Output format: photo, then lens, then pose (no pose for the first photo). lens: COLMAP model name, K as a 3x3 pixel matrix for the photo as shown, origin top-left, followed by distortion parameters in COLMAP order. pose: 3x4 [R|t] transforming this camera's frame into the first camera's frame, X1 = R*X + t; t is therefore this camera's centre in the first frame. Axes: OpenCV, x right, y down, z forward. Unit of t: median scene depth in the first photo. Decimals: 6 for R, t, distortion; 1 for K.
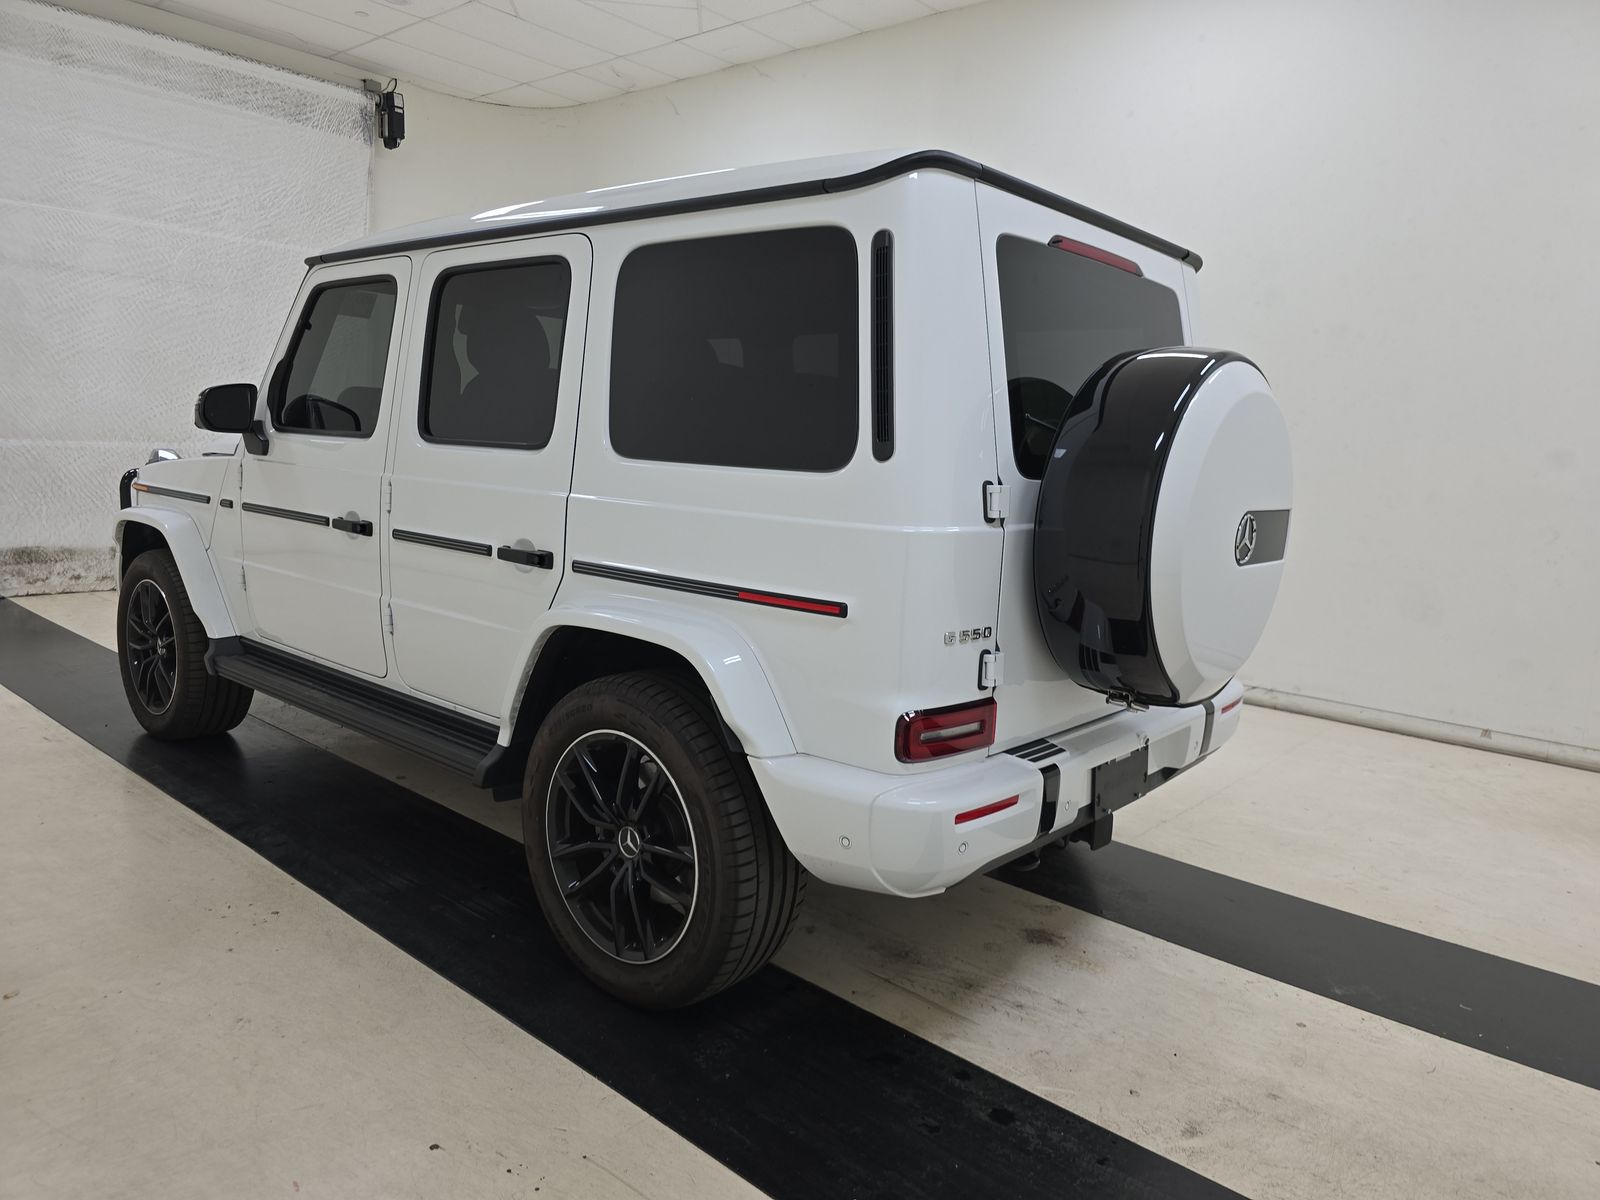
lens RADIAL K [[1076.4, 0, 807.8], [0, 1076.4, 645.3], [0, 0, 1]] dist [0.042560, -0.035390]
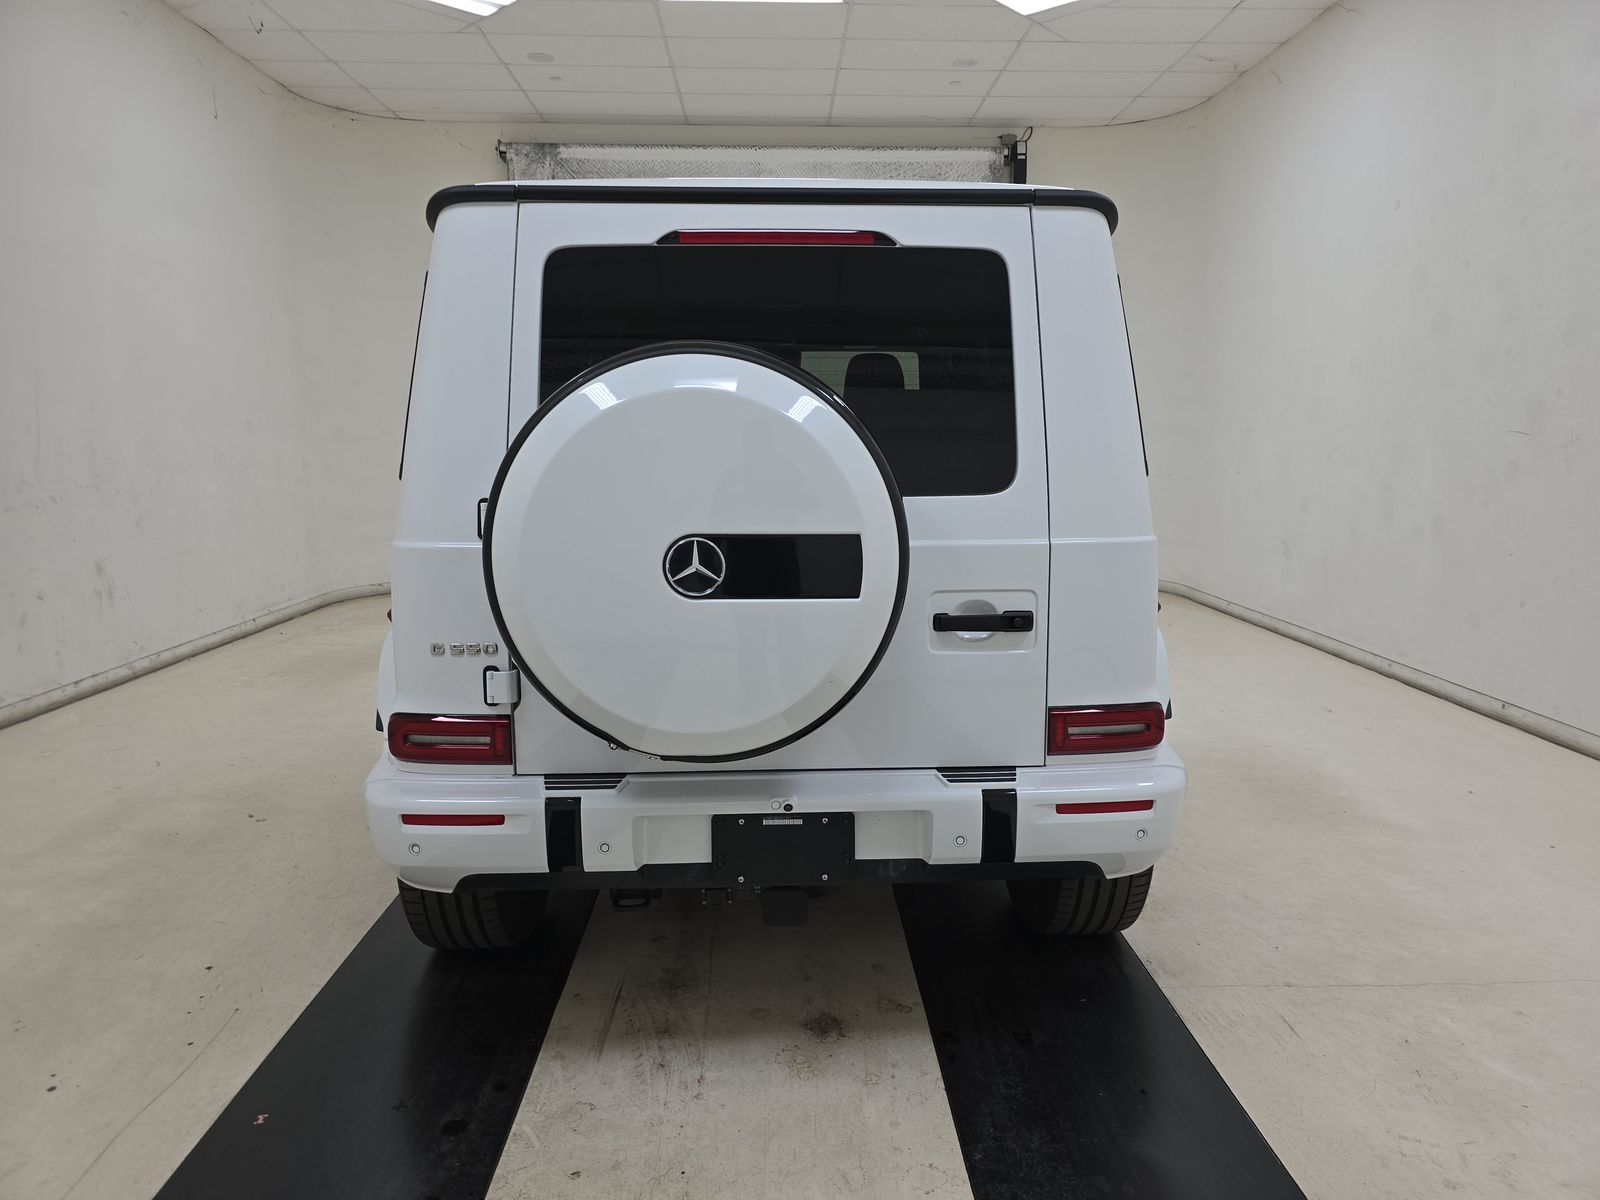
lens RADIAL K [[1076.4, 0, 807.8], [0, 1076.4, 645.3], [0, 0, 1]] dist [0.042560, -0.035390]
pose [[0.681387, 0.088822, -0.726514, 0.338733], [-0.102227, 0.994429, 0.025700, -0.022091], [0.724749, 0.056758, 0.686671, 0.160004]]
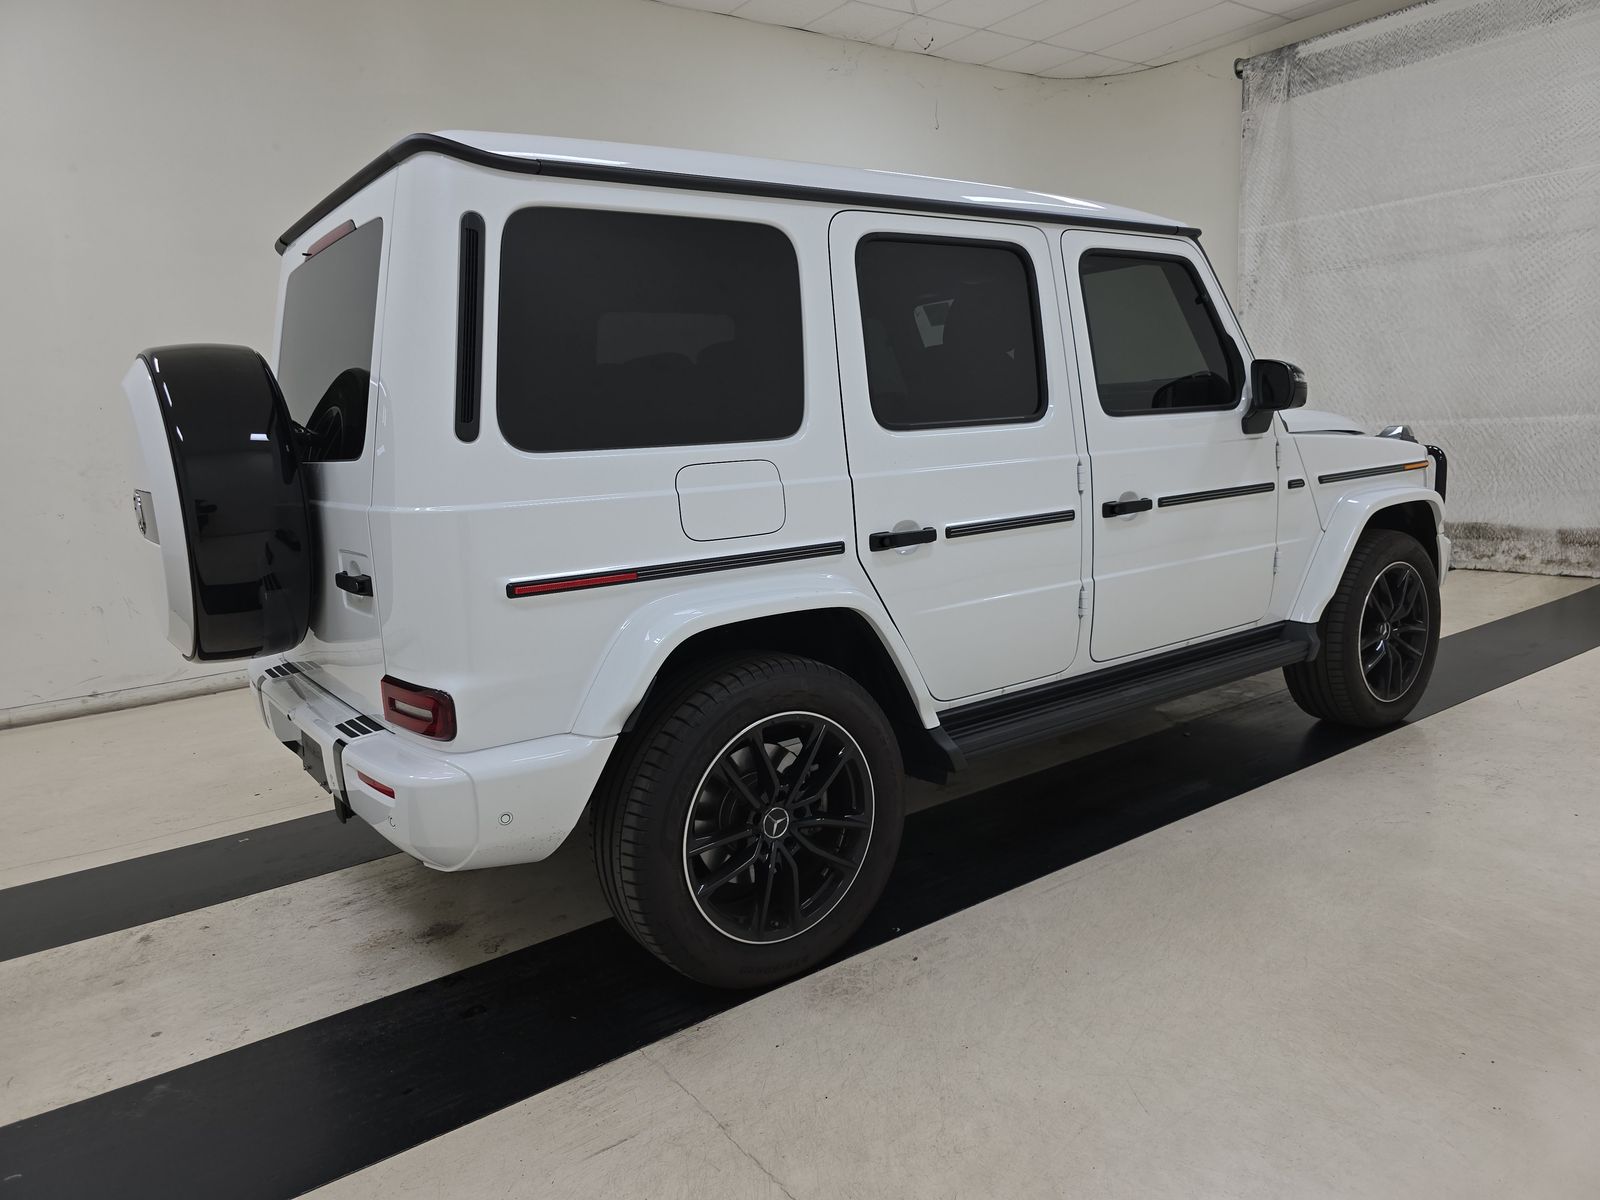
lens RADIAL K [[1061.1, 0, 798.8], [0, 1061.1, 646.1], [0, 0, 1]] dist [0.032011, -0.029596]
pose [[-0.225220, 0.165057, -0.960225, 0.427930], [-0.141763, 0.969506, 0.199903, -0.089880], [0.963939, 0.181146, -0.194954, 0.608333]]
